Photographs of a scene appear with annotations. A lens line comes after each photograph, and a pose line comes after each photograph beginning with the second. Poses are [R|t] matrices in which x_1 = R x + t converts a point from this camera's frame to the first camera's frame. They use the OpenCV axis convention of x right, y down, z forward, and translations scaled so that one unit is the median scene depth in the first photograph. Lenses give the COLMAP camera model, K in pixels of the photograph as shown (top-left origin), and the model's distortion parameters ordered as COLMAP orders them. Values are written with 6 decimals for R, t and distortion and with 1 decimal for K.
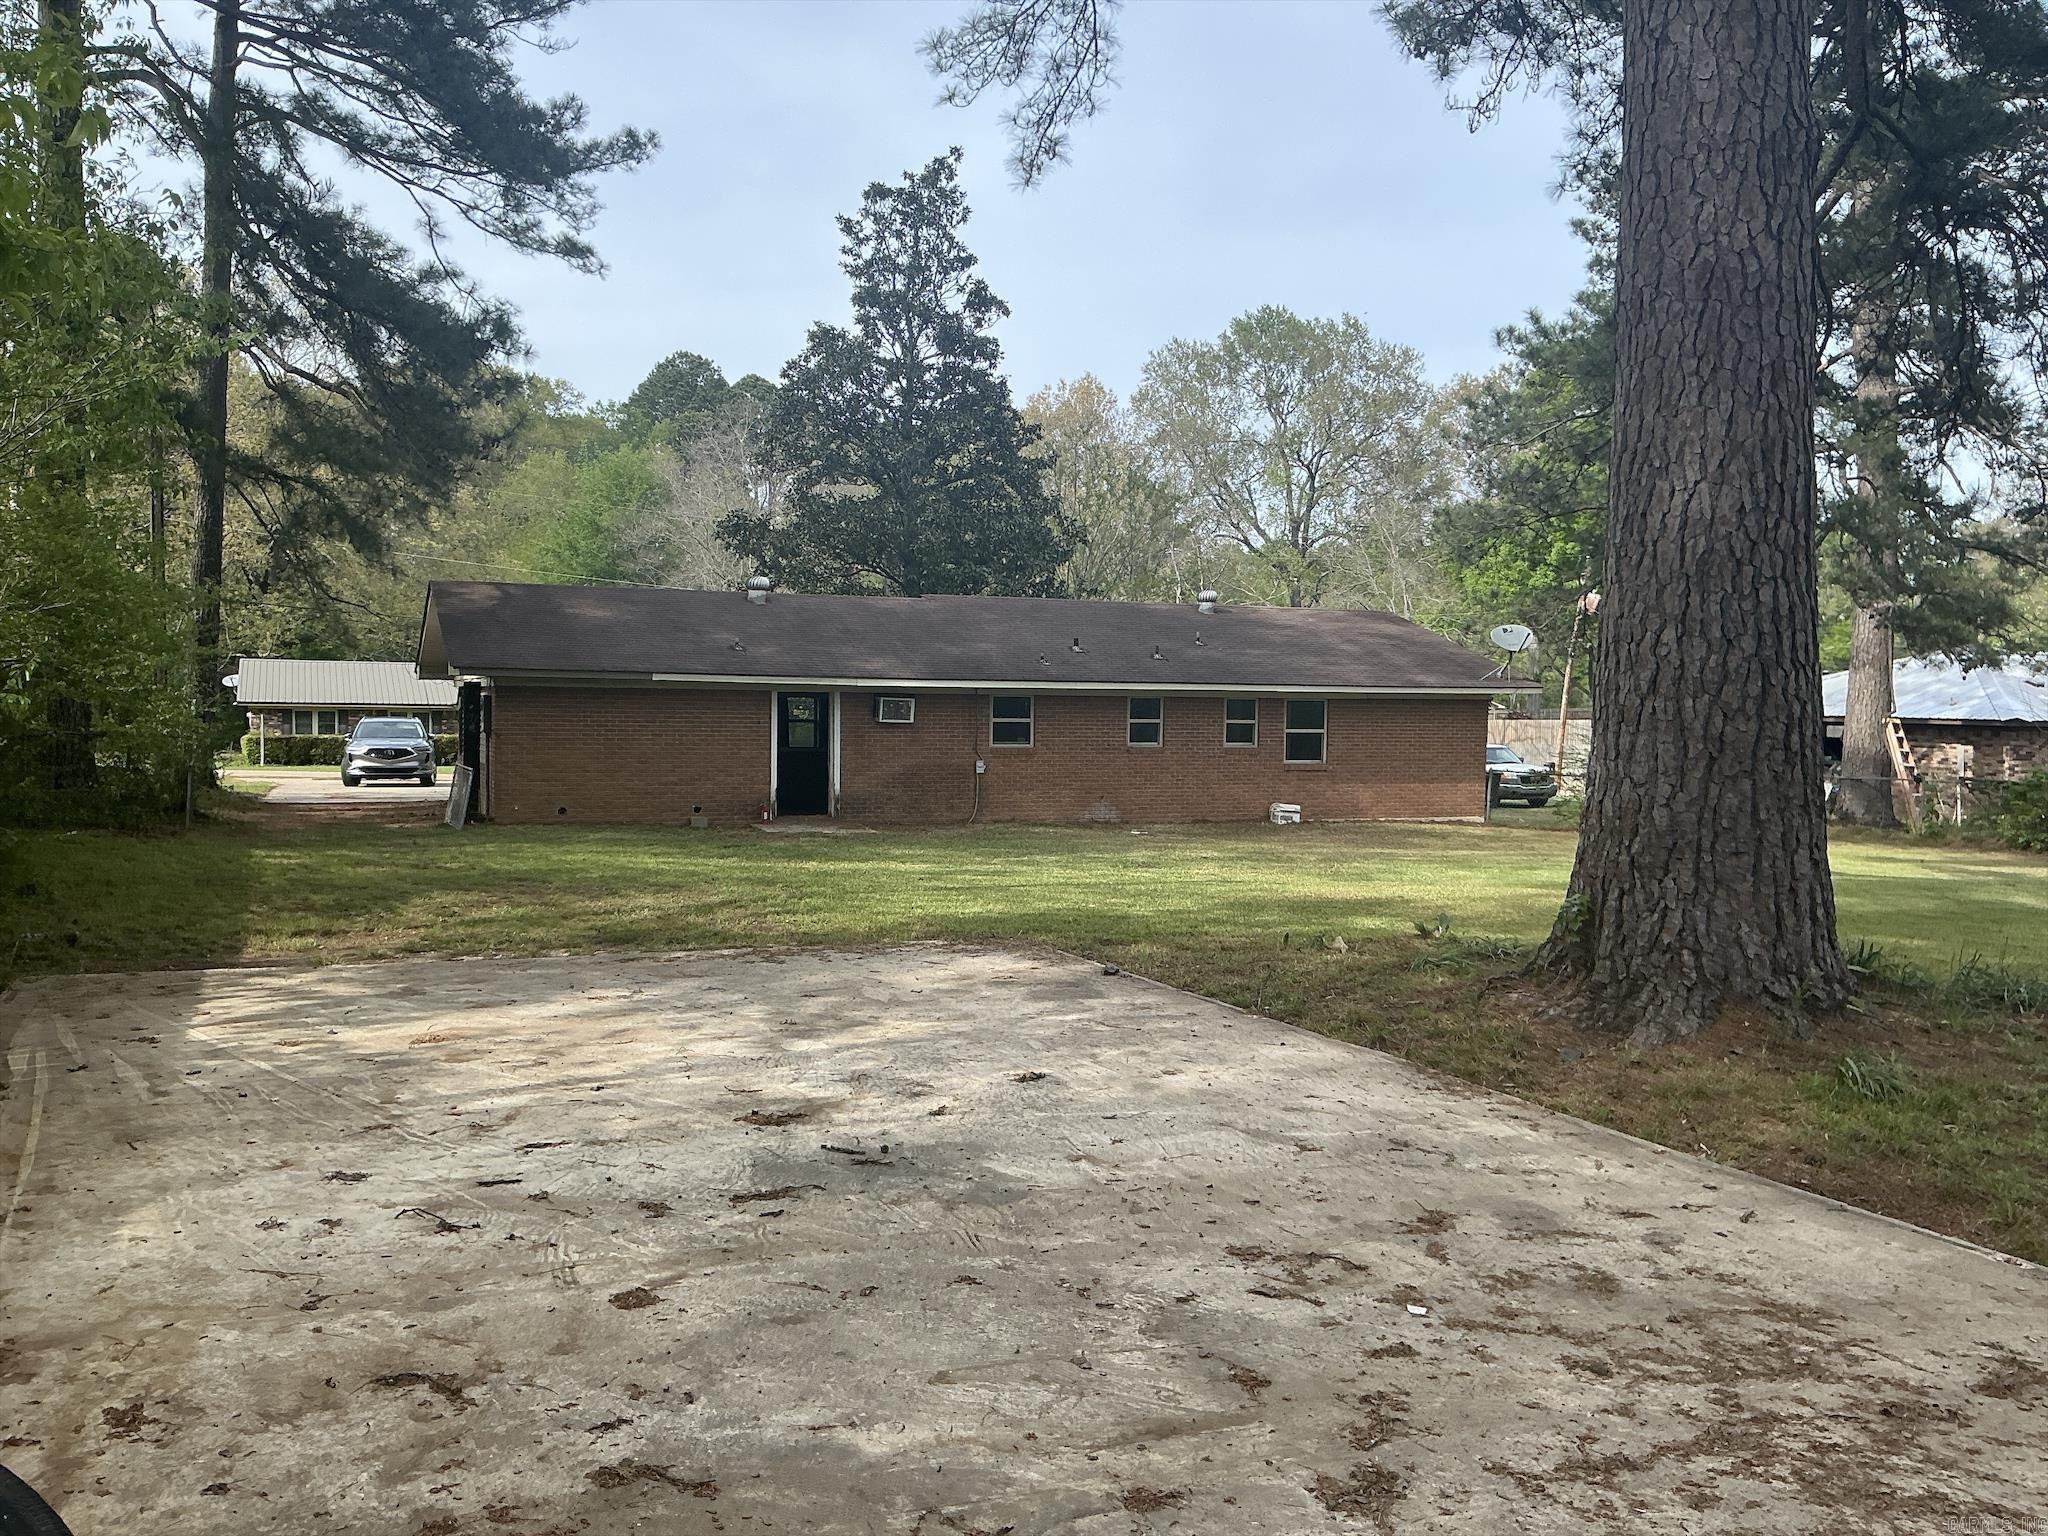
lens RADIAL K [[1718.1, 0, 1022.0], [0, 1718.1, 781.2], [0, 0, 1]] dist [0.090865, -0.175440]
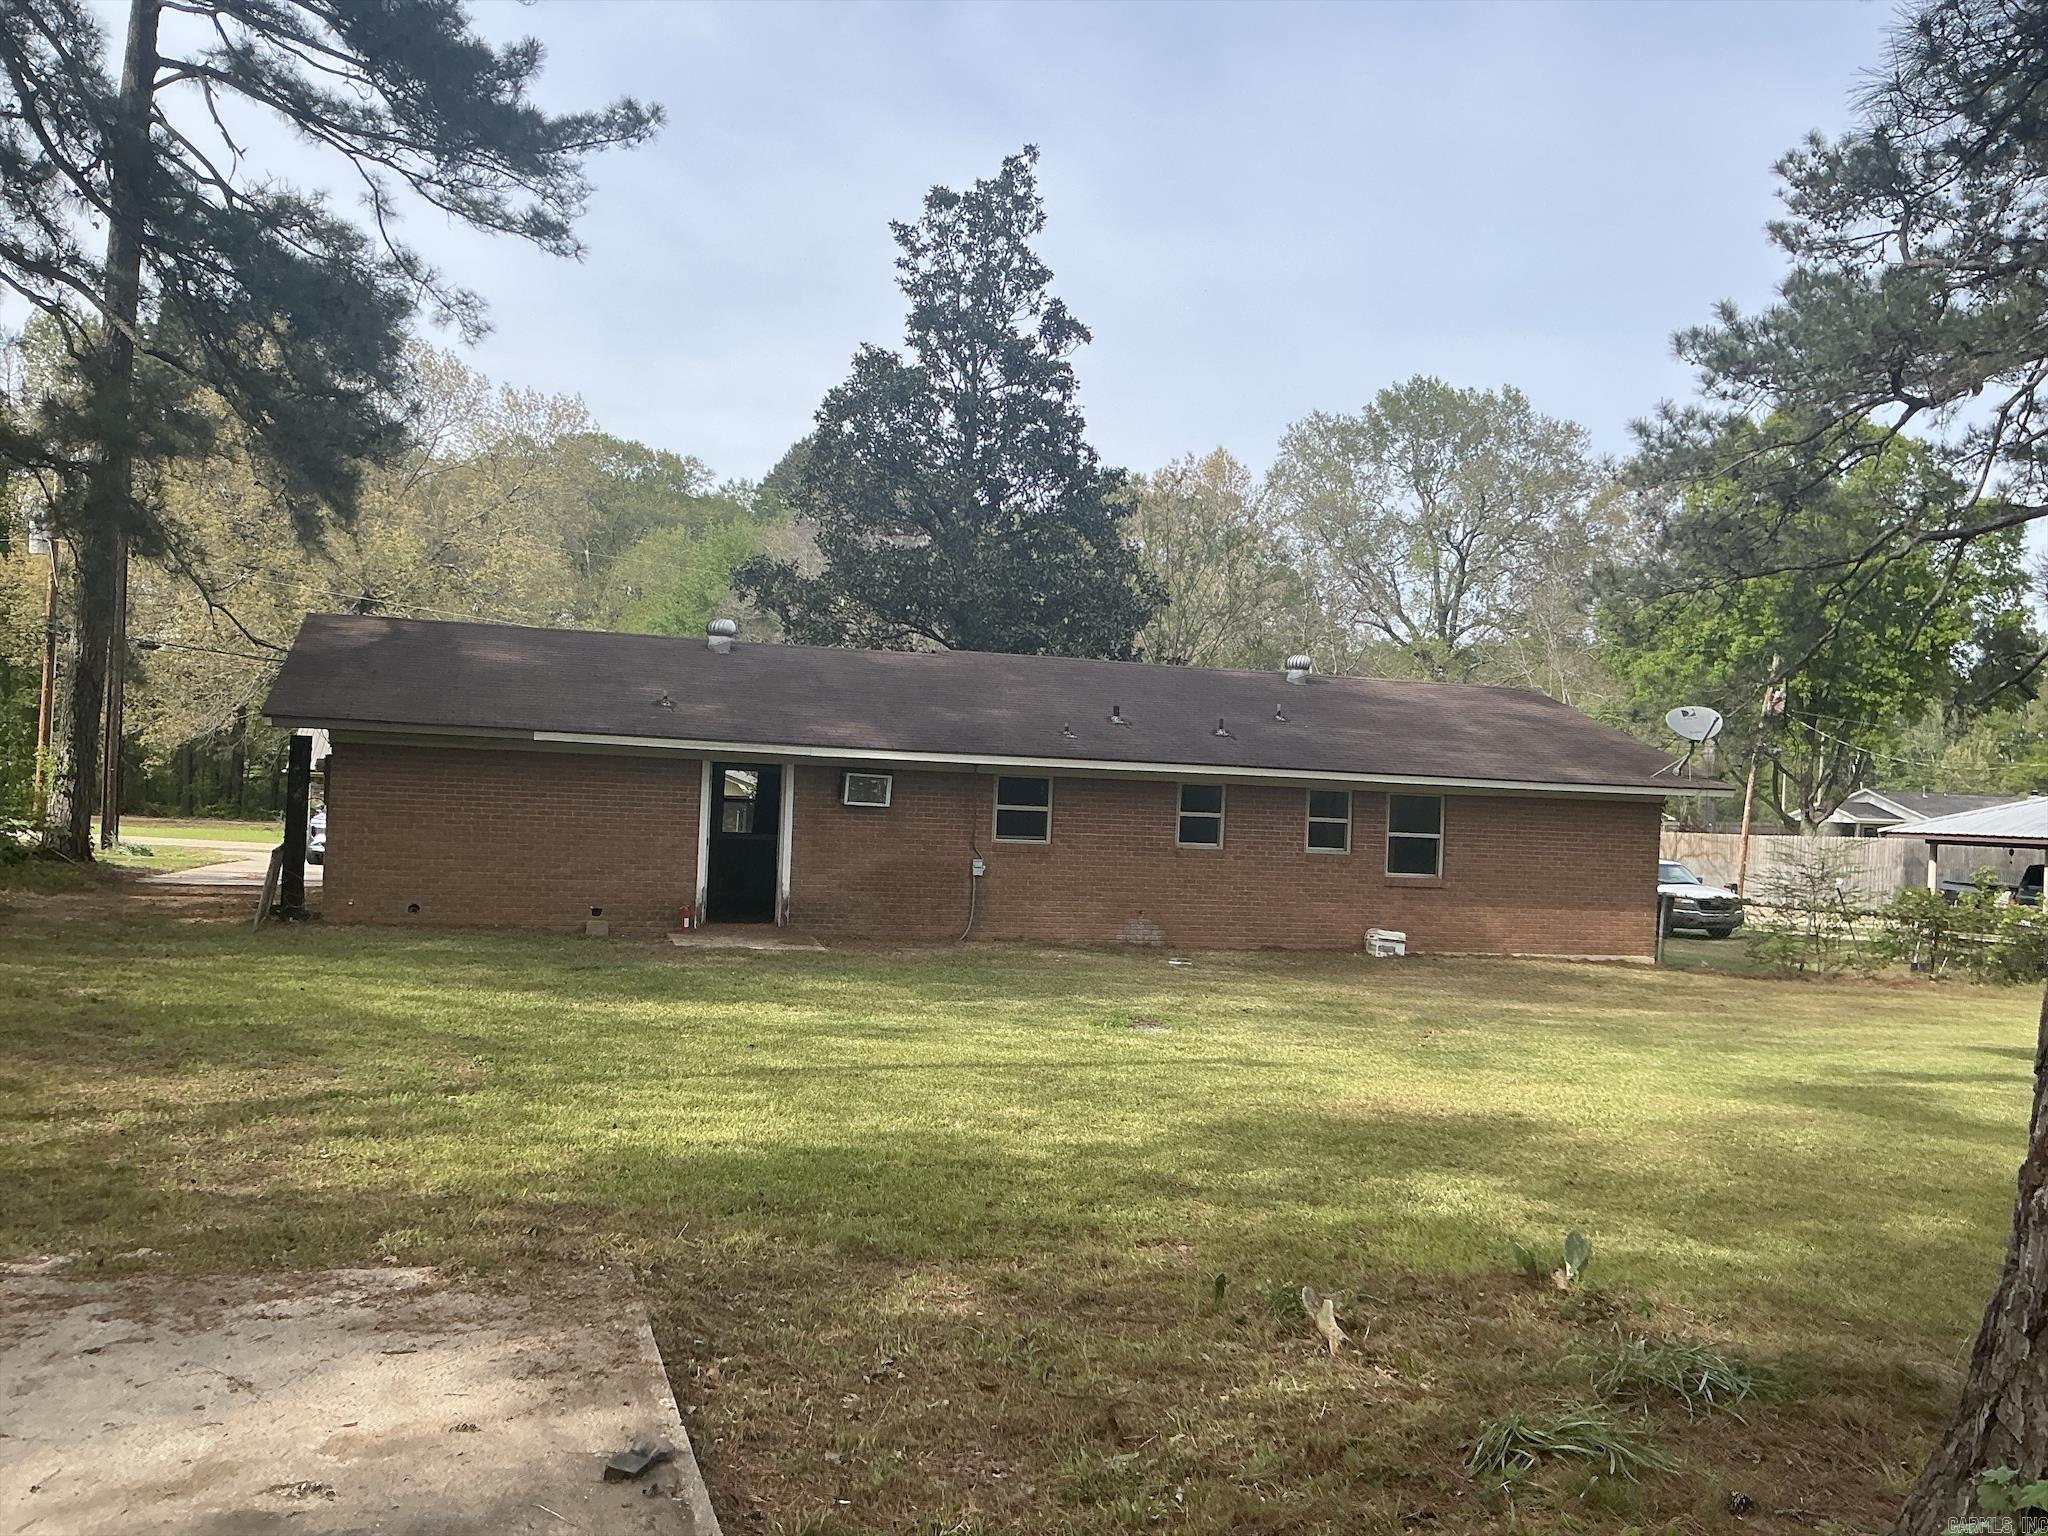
lens RADIAL K [[1718.1, 0, 1036.7], [0, 1718.1, 762.9], [0, 0, 1]] dist [0.090865, -0.175440]
pose [[0.996329, 0.028880, -0.080591, 0.063165], [-0.034129, 0.997332, -0.064534, -0.006493], [0.078512, 0.067047, 0.994656, 0.243530]]
